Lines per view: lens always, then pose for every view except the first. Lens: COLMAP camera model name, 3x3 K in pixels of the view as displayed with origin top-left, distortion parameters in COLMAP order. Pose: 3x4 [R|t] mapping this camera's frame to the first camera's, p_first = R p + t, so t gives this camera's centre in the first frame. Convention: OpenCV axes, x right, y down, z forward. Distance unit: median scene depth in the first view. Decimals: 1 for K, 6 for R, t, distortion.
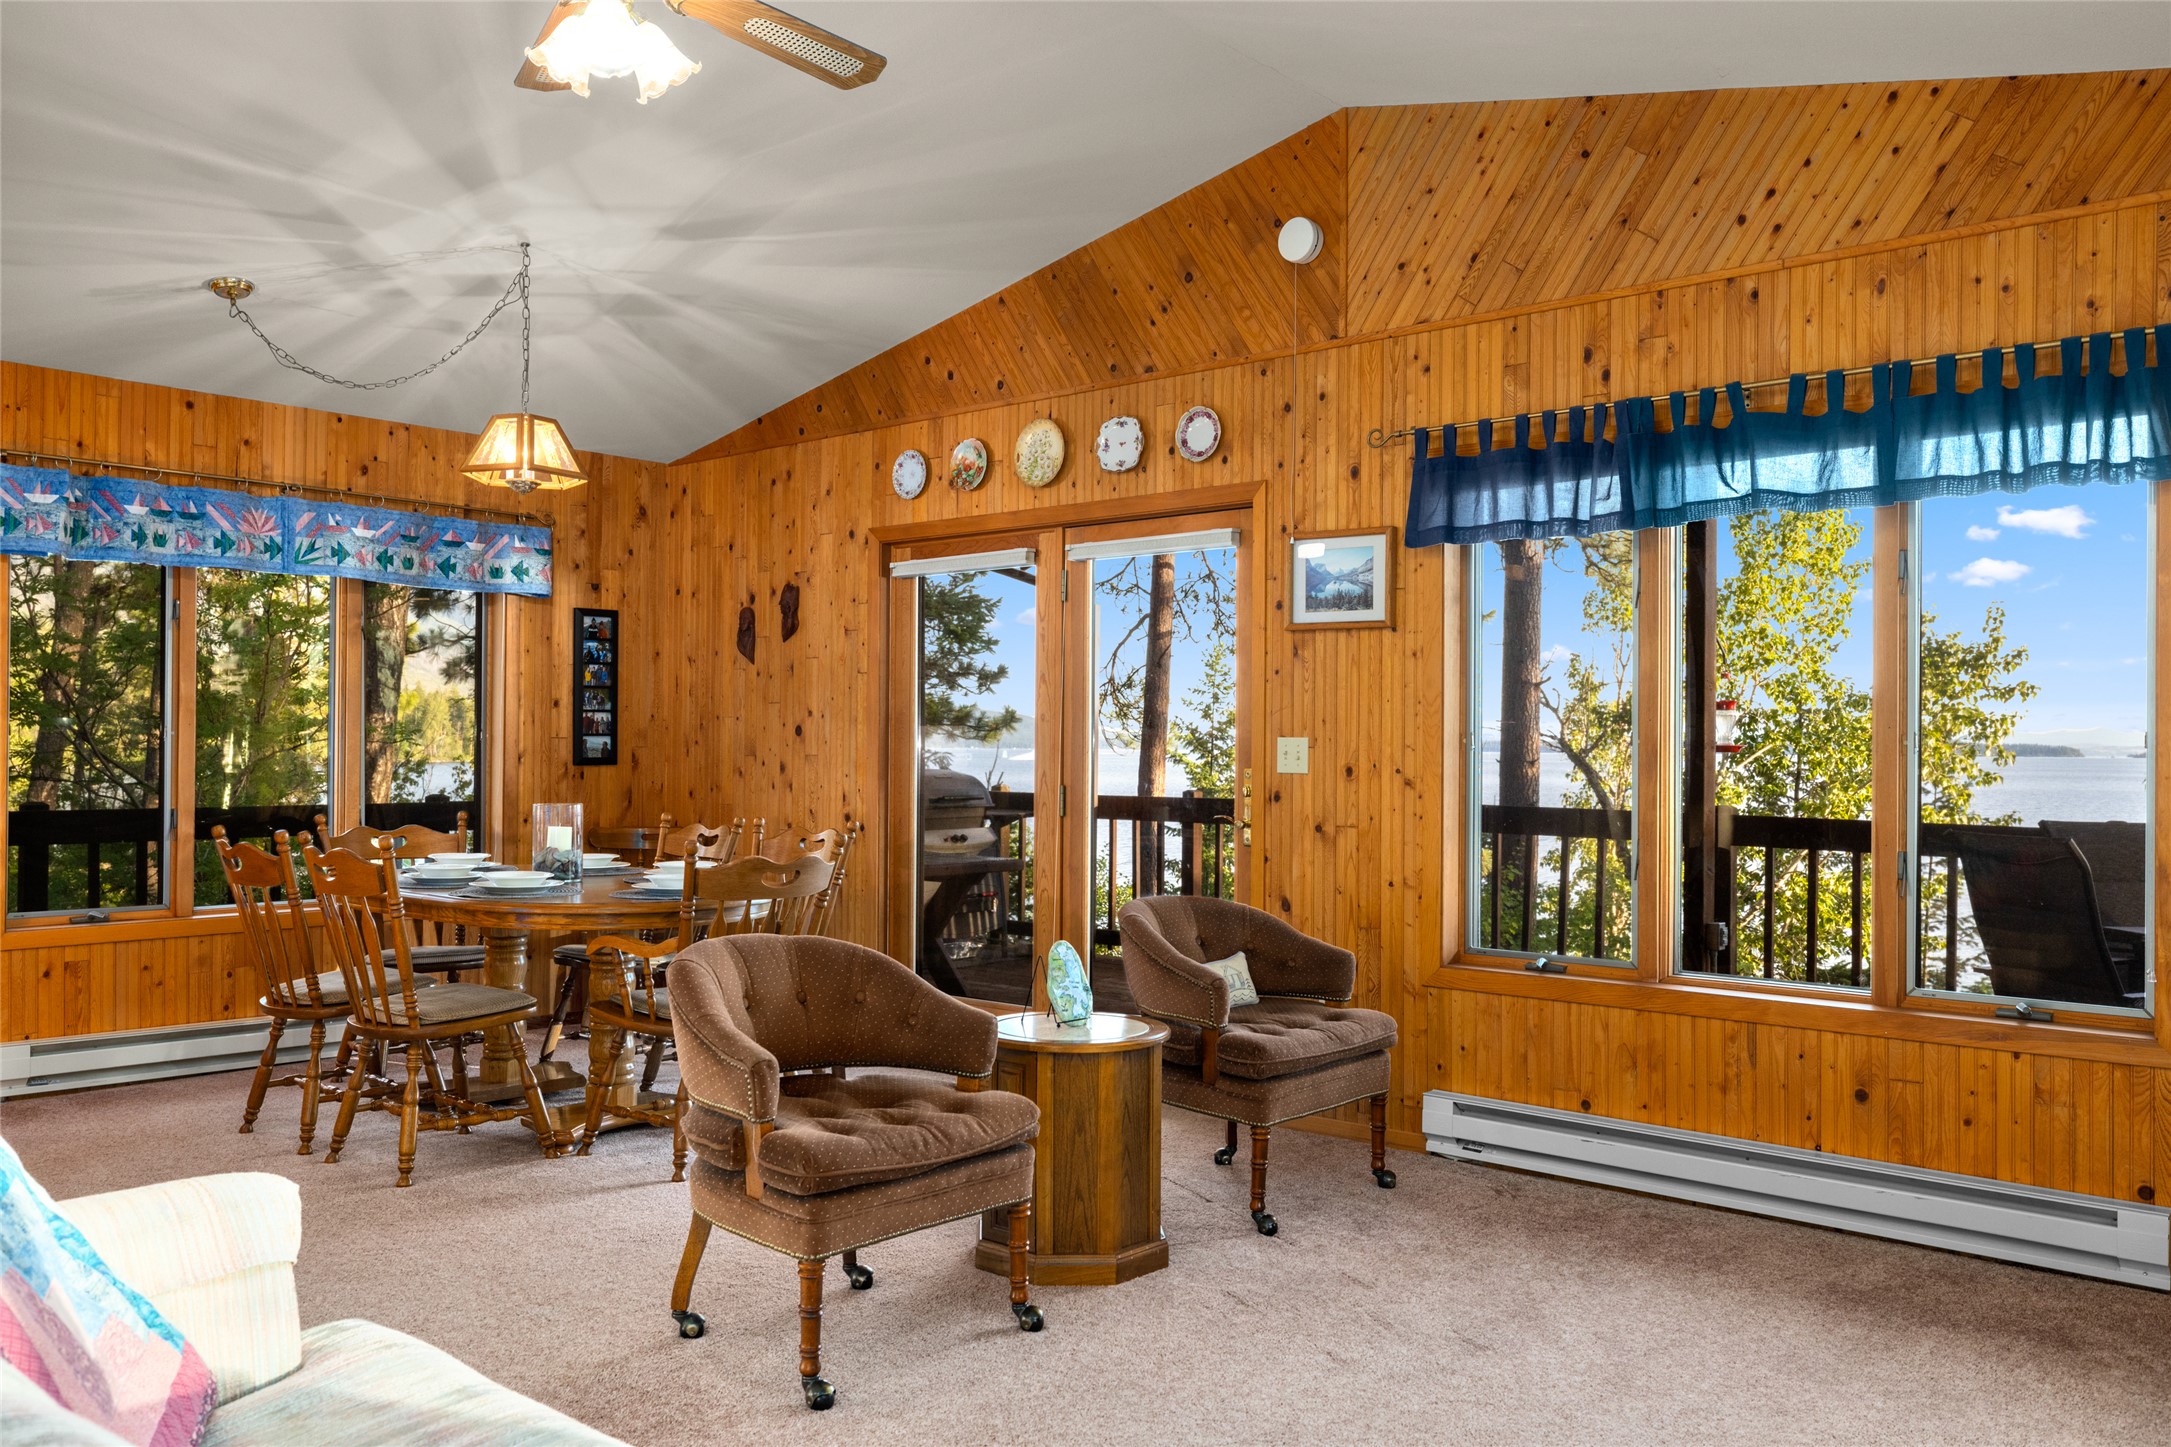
lens RADIAL K [[1664.9, 0, 1087.3], [0, 1664.9, 731.4], [0, 0, 1]] dist [0.001772, -0.001536]
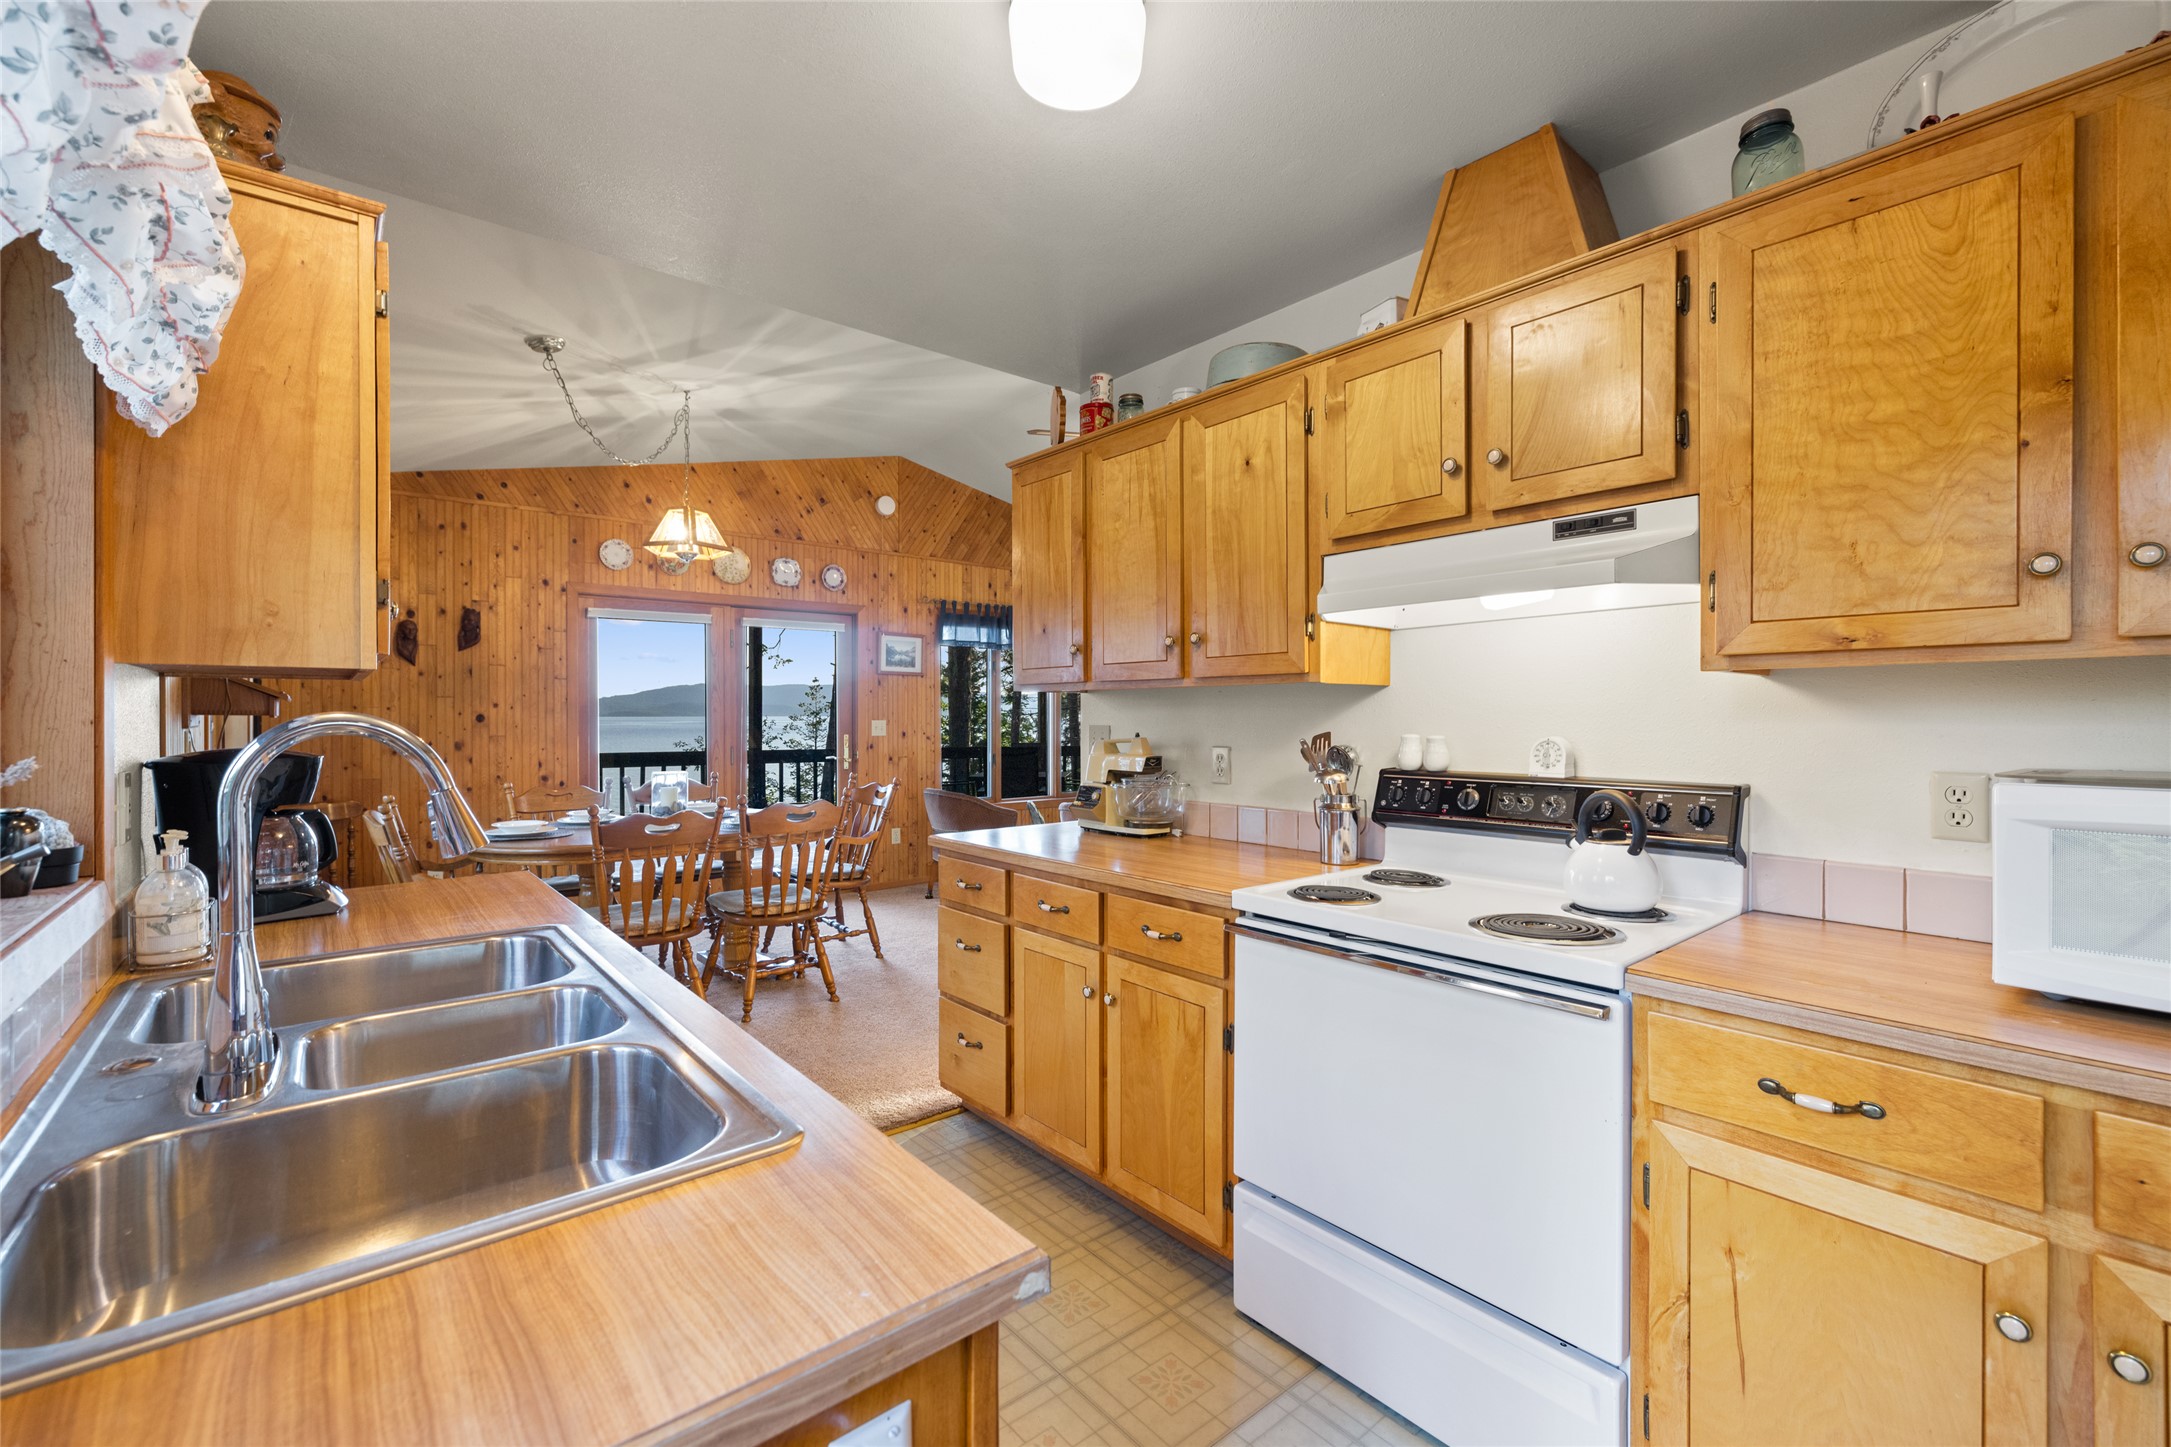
lens RADIAL K [[910.0, 0, 1071.7], [0, 910.0, 716.2], [0, 0, 1]] dist [0.001057, 0.000221]
pose [[0.165694, -0.008420, 0.986141, -1.005862], [-0.005361, 0.999941, 0.009438, -0.014310], [-0.986163, -0.006851, 0.165639, 0.495689]]
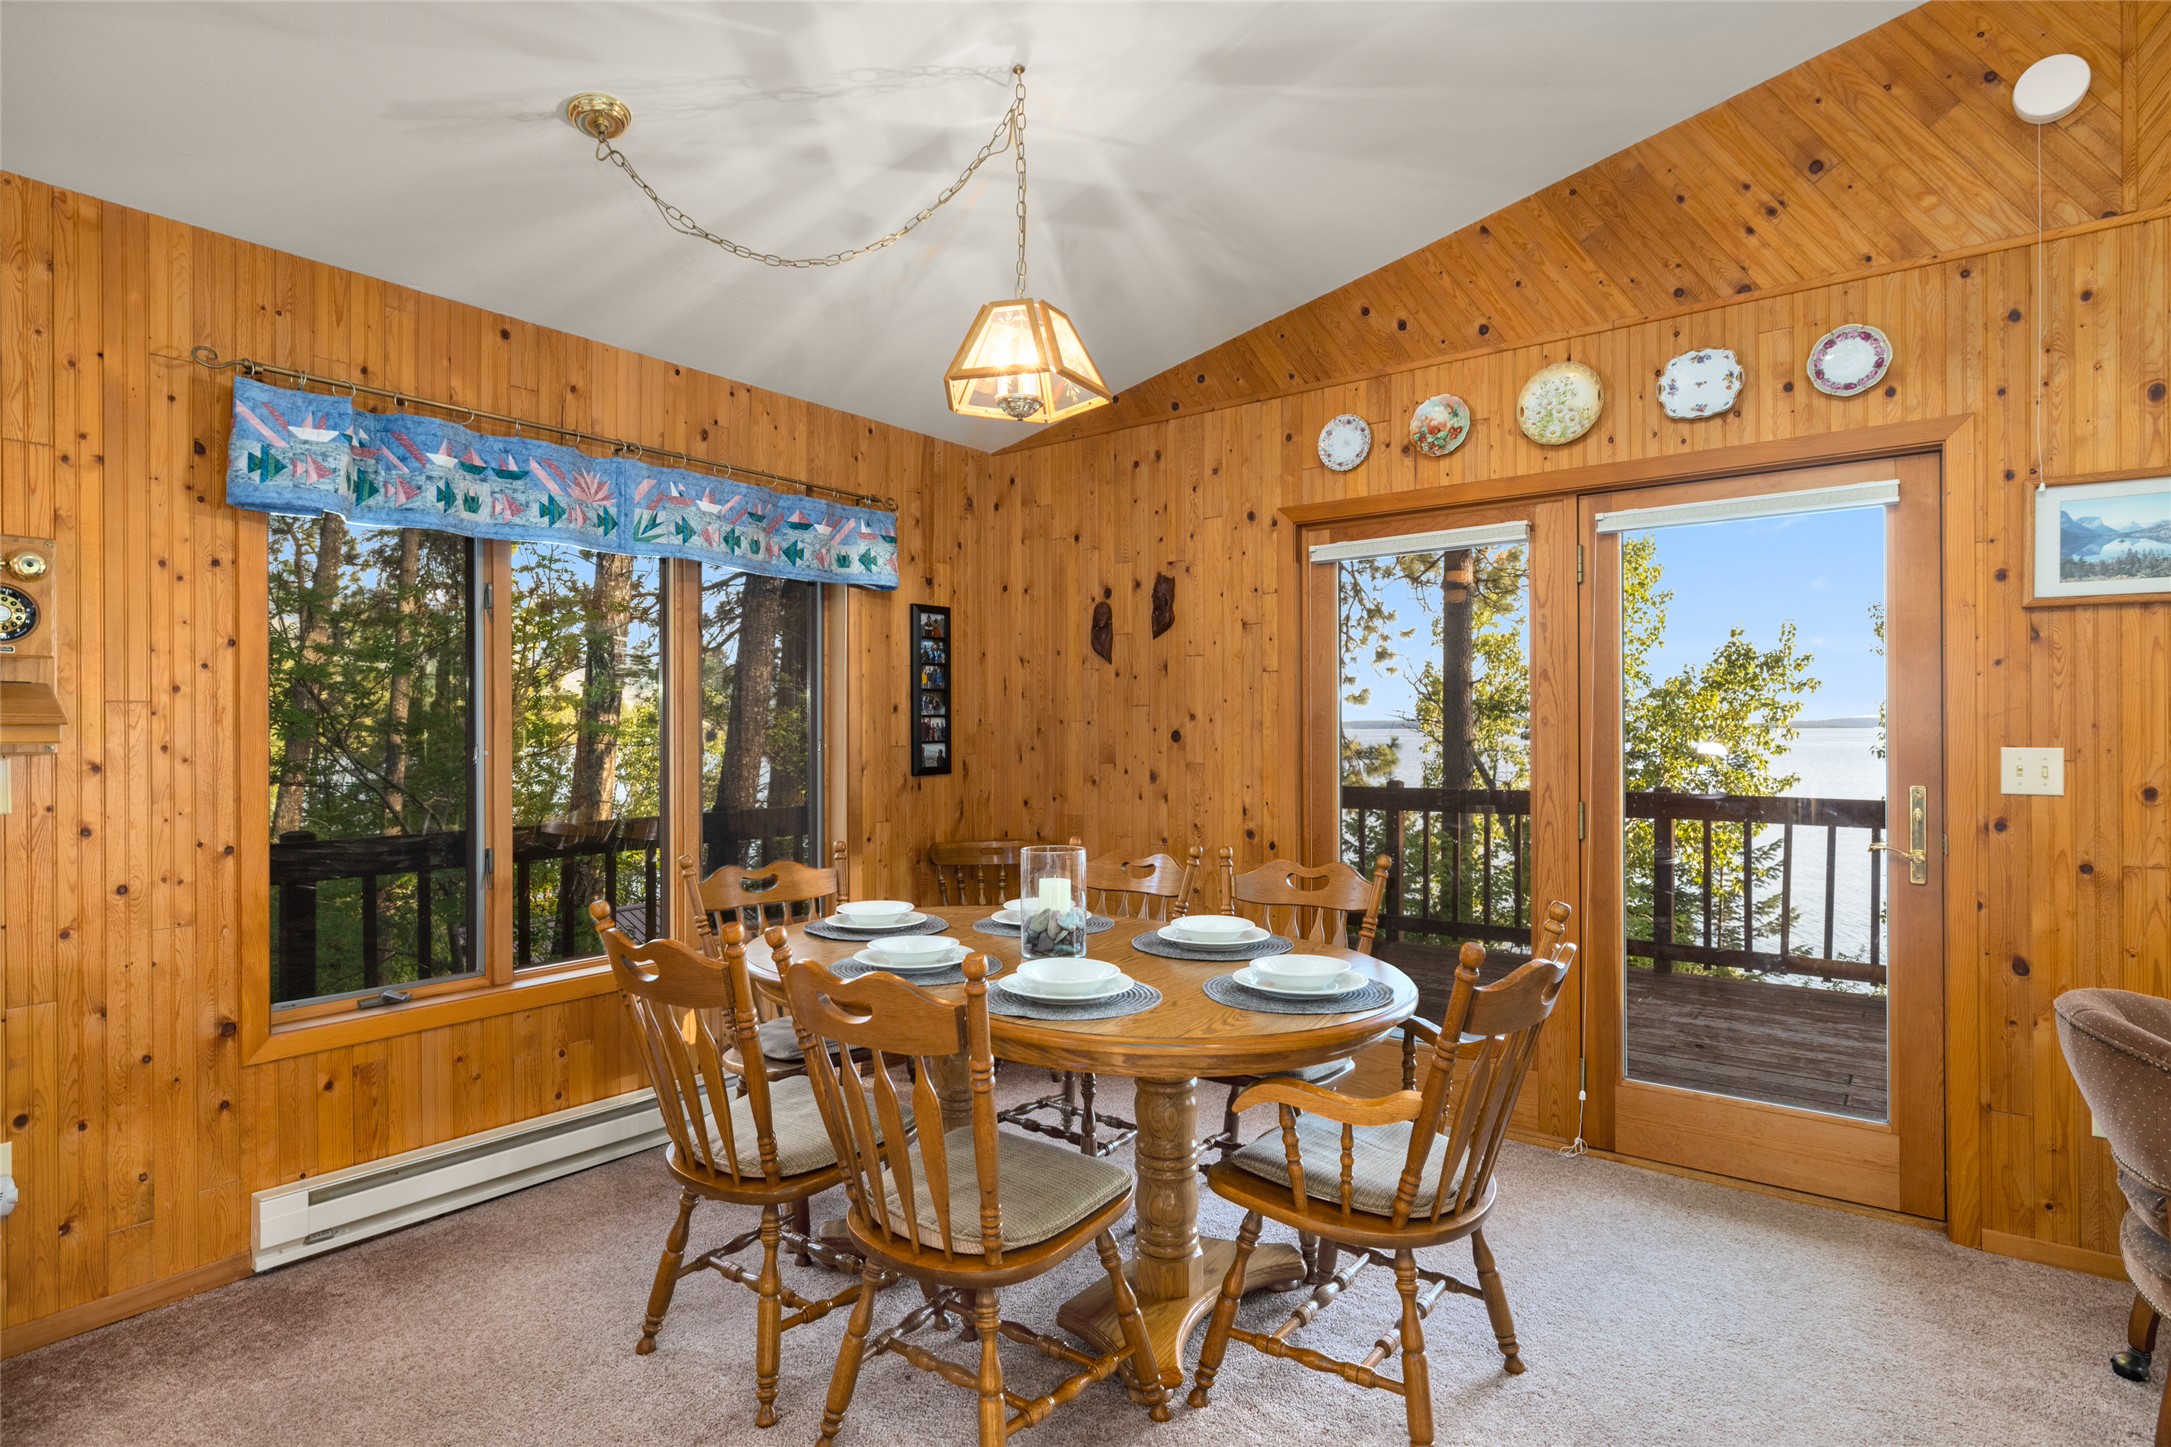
lens RADIAL K [[1112.7, 0, 1085.5], [0, 1112.7, 723.5], [0, 0, 1]] dist [-0.001692, 0.001147]
pose [[0.997919, -0.010508, 0.063617, -0.319671], [0.010178, 0.999933, 0.005507, -0.013800], [-0.063670, -0.004848, 0.997959, 0.487458]]
